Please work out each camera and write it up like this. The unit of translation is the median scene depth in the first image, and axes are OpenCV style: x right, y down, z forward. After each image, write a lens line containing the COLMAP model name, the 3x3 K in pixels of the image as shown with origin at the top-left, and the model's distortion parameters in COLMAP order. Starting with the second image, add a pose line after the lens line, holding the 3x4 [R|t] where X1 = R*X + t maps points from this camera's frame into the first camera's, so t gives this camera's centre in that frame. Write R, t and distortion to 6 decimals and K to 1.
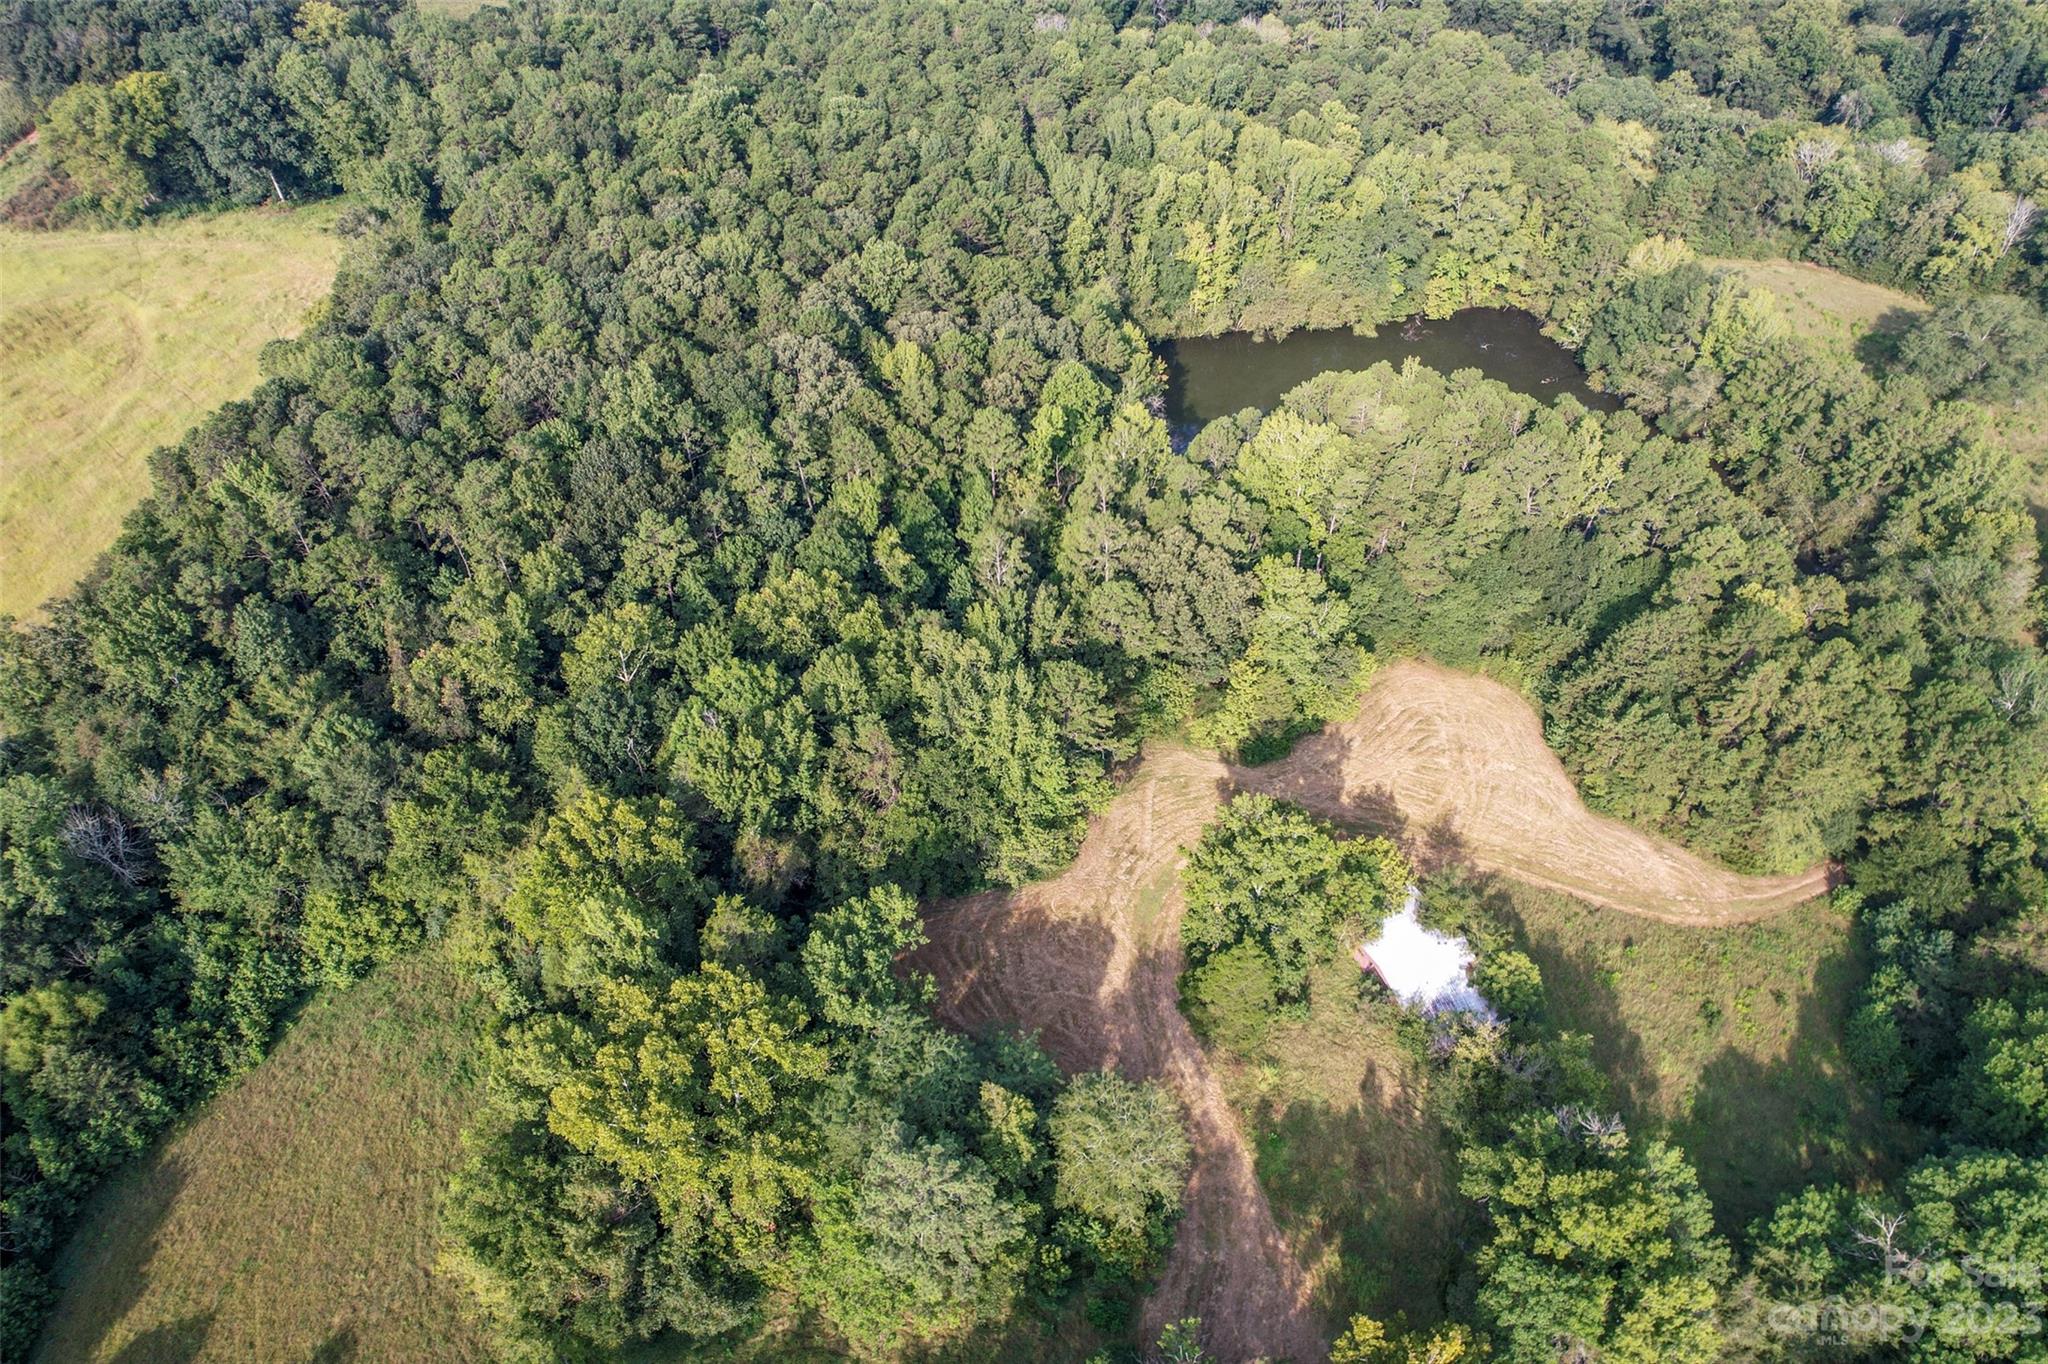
lens RADIAL K [[1307.8, 0, 1033.1], [0, 1307.8, 693.6], [0, 0, 1]] dist [-0.081612, 0.076579]
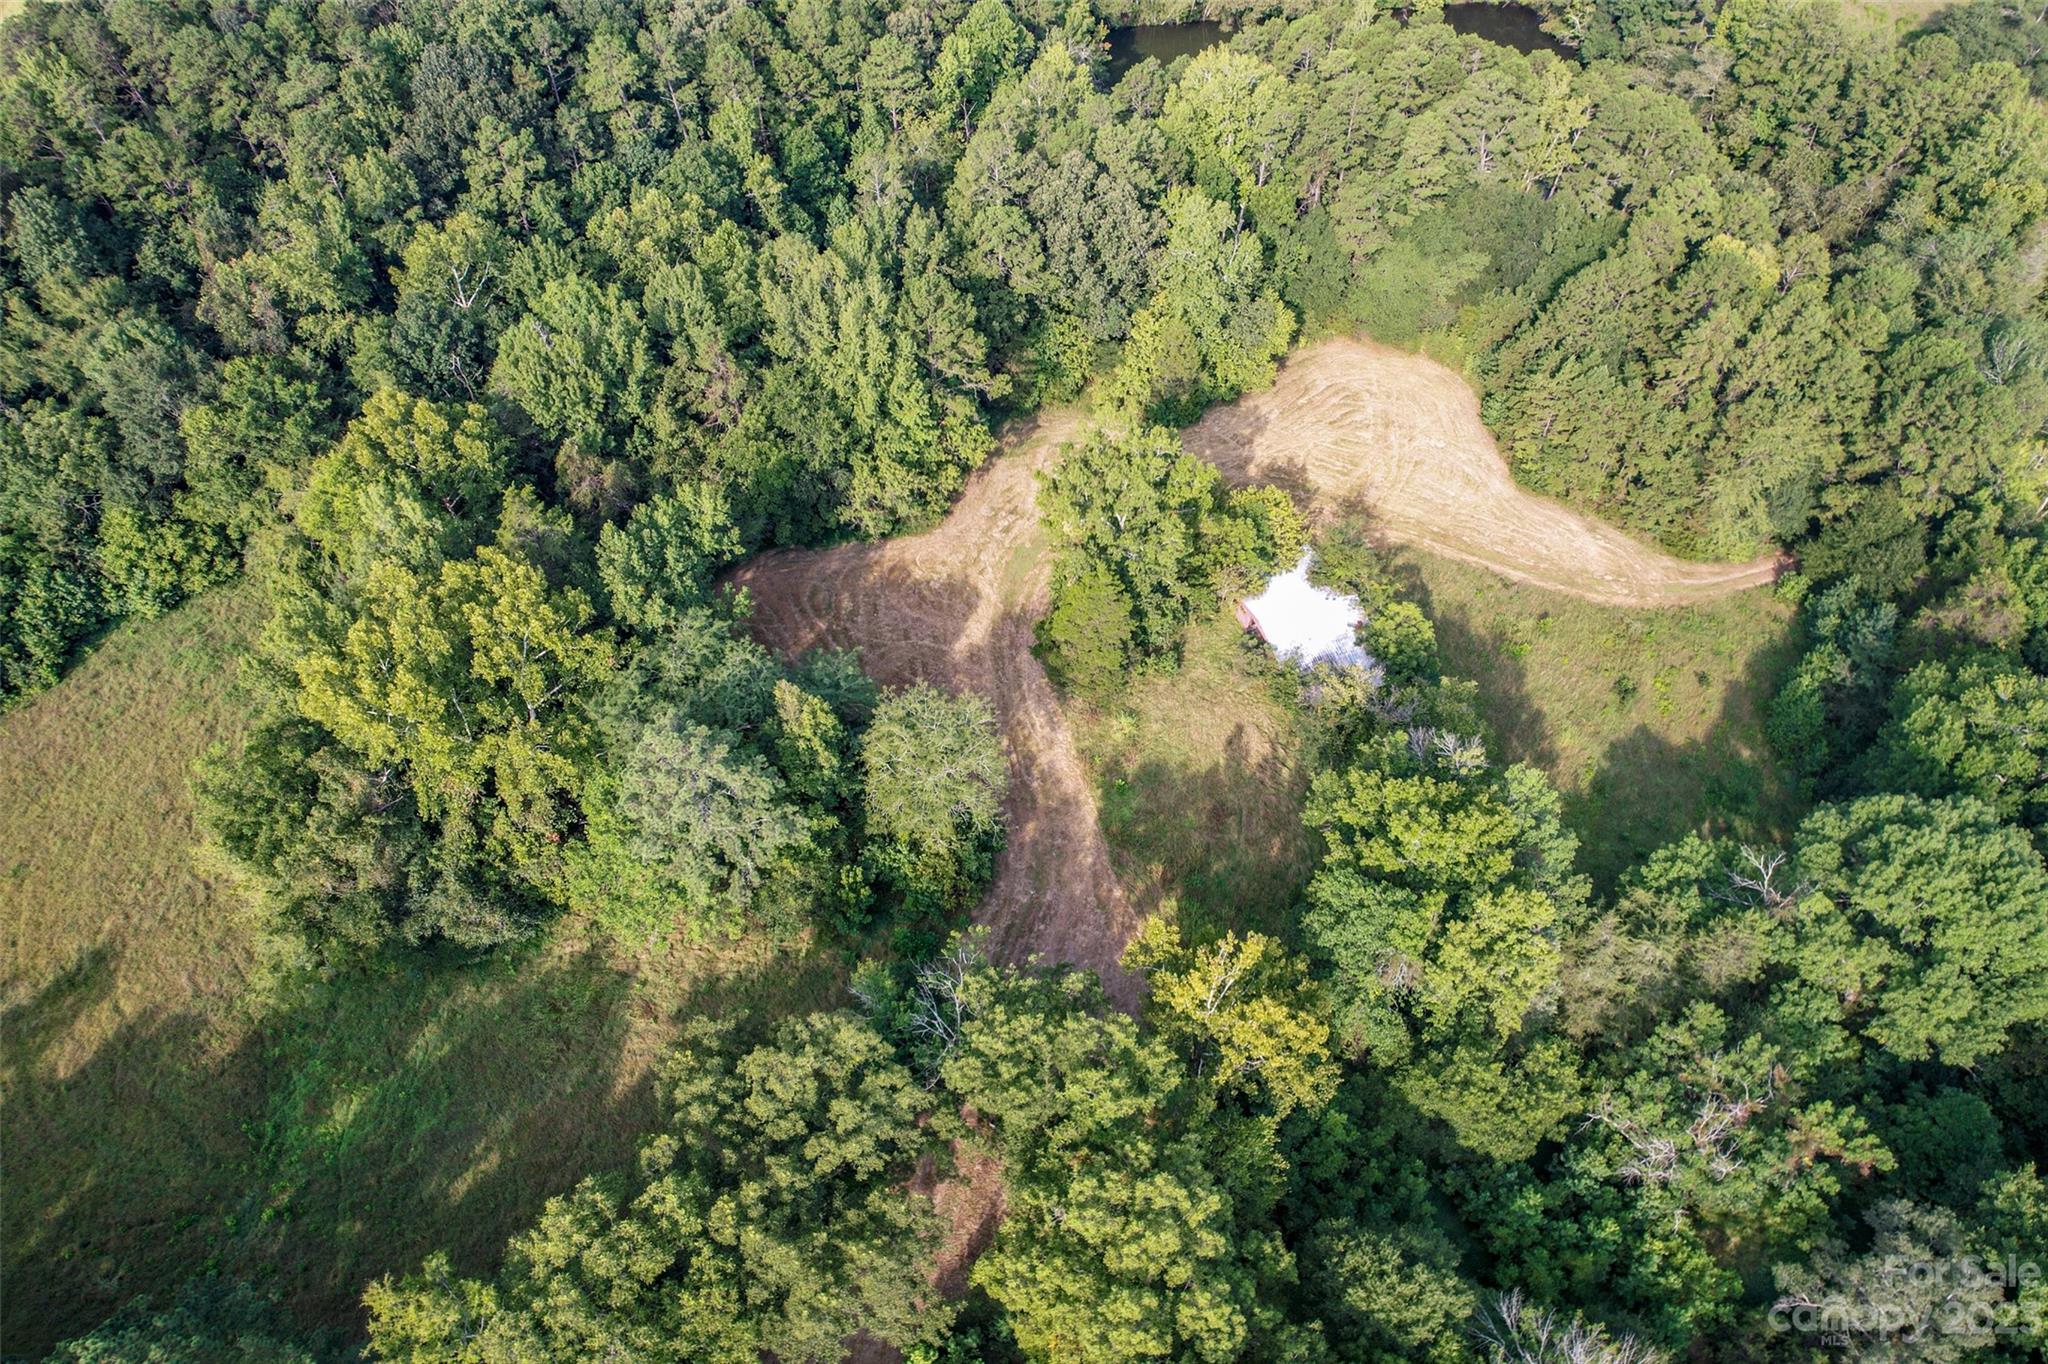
lens RADIAL K [[1305.1, 0, 1033.1], [0, 1305.1, 693.8], [0, 0, 1]] dist [-0.079018, 0.073651]
pose [[0.999323, 0.032179, -0.017837, 0.118303], [-0.029768, 0.992079, 0.122040, 0.144951], [0.021623, -0.121427, 0.992365, 0.077923]]
